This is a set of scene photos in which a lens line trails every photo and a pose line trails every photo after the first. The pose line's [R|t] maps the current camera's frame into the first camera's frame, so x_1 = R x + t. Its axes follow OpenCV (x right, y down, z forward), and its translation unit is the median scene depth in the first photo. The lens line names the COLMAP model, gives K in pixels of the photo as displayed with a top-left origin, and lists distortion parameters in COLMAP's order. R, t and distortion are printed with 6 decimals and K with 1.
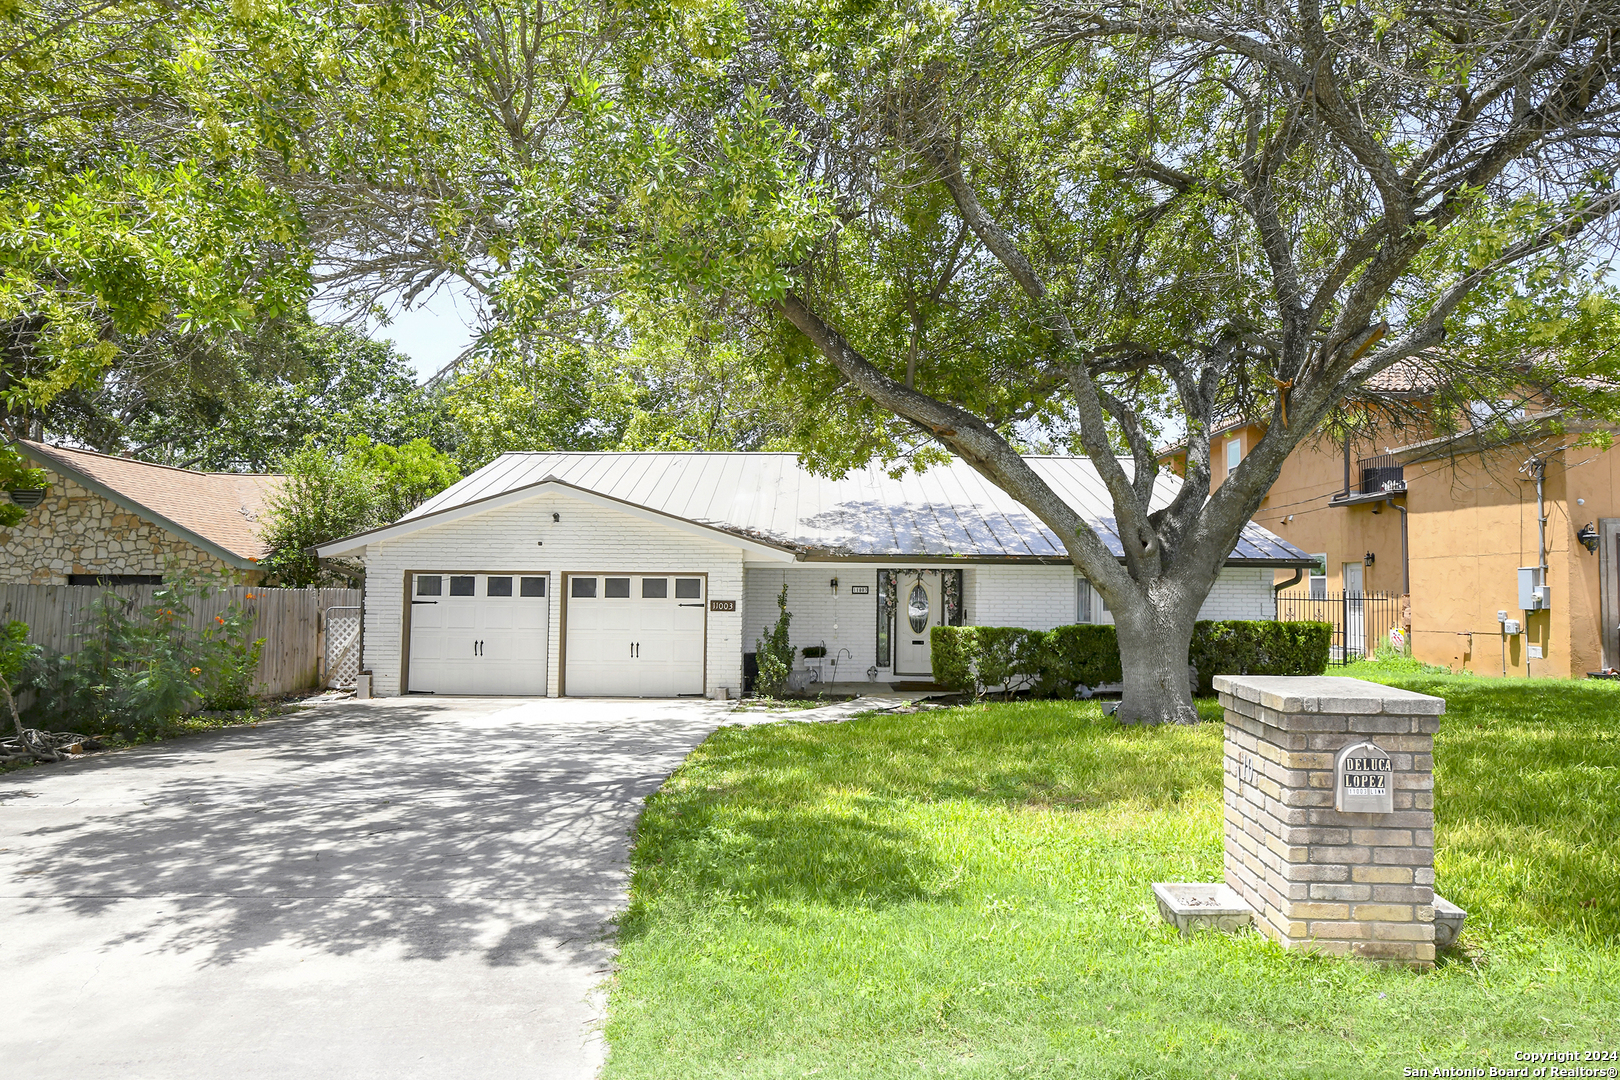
lens RADIAL K [[1031.5, 0, 811.6], [0, 1031.5, 541.2], [0, 0, 1]] dist [-0.000899, -0.000037]
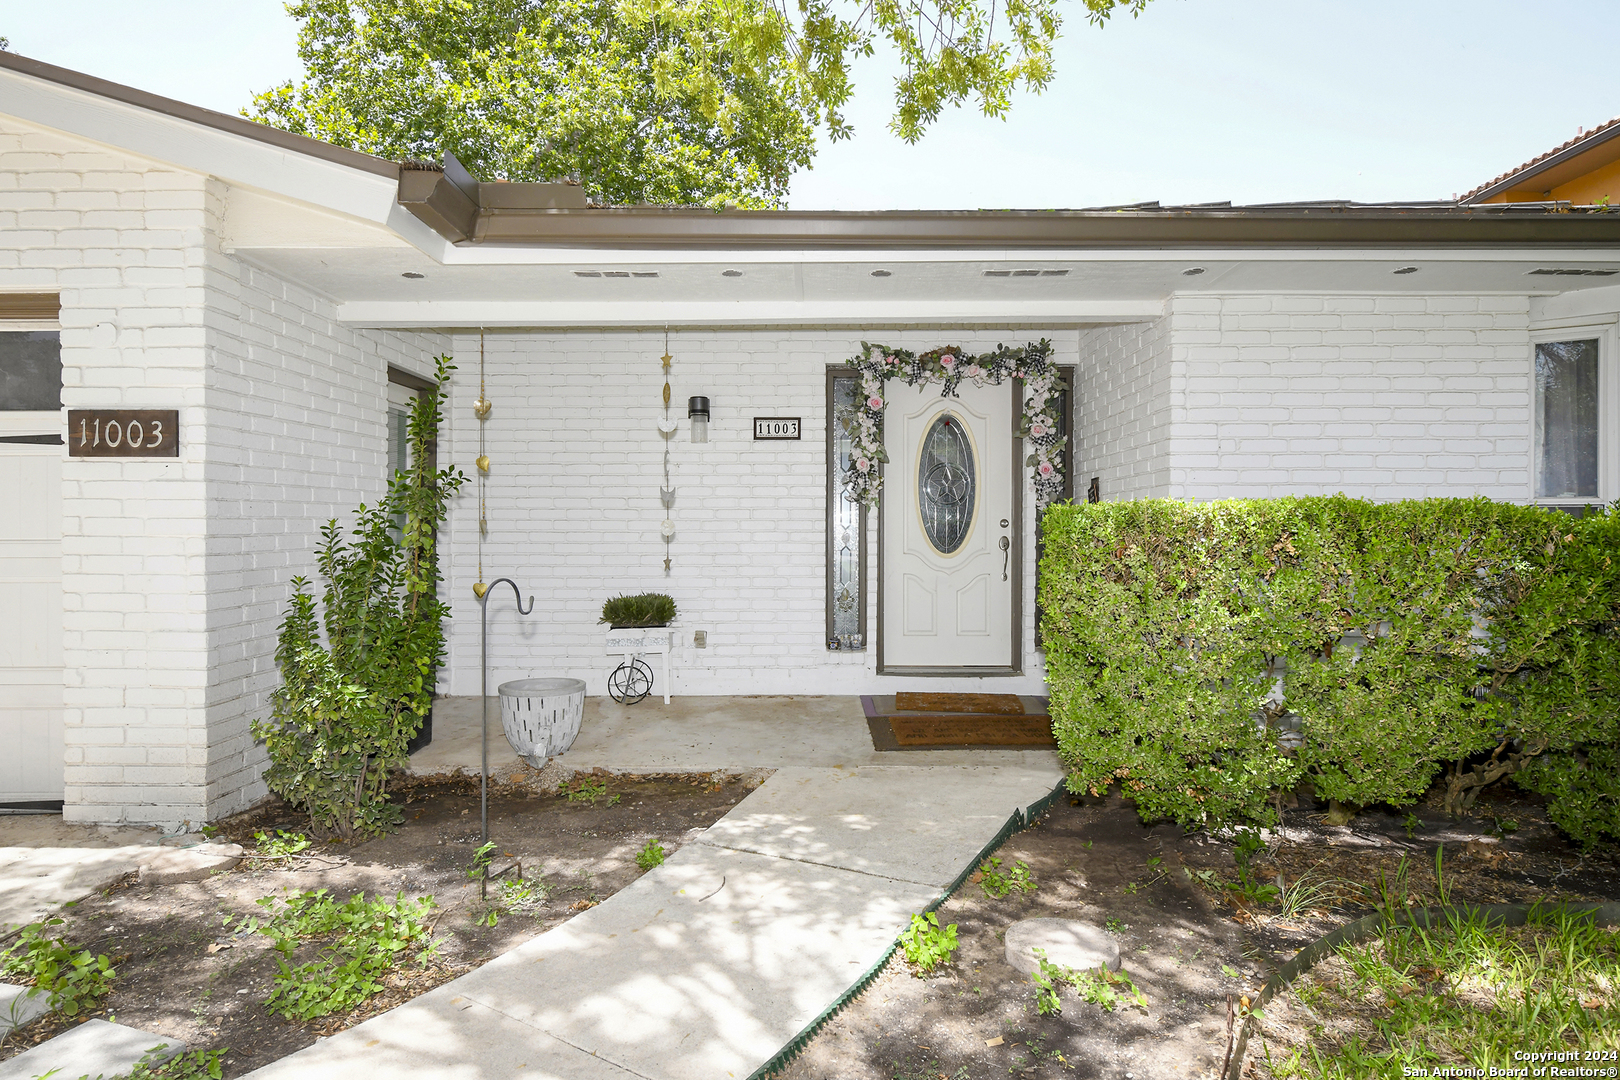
lens RADIAL K [[933.2, 0, 809.1], [0, 933.2, 540.5], [0, 0, 1]] dist [0.000058, 0.000013]
pose [[0.999811, -0.011469, 0.015686, 0.053048], [0.010443, 0.997896, 0.063992, 0.065266], [-0.016387, -0.063816, 0.997827, 0.694618]]
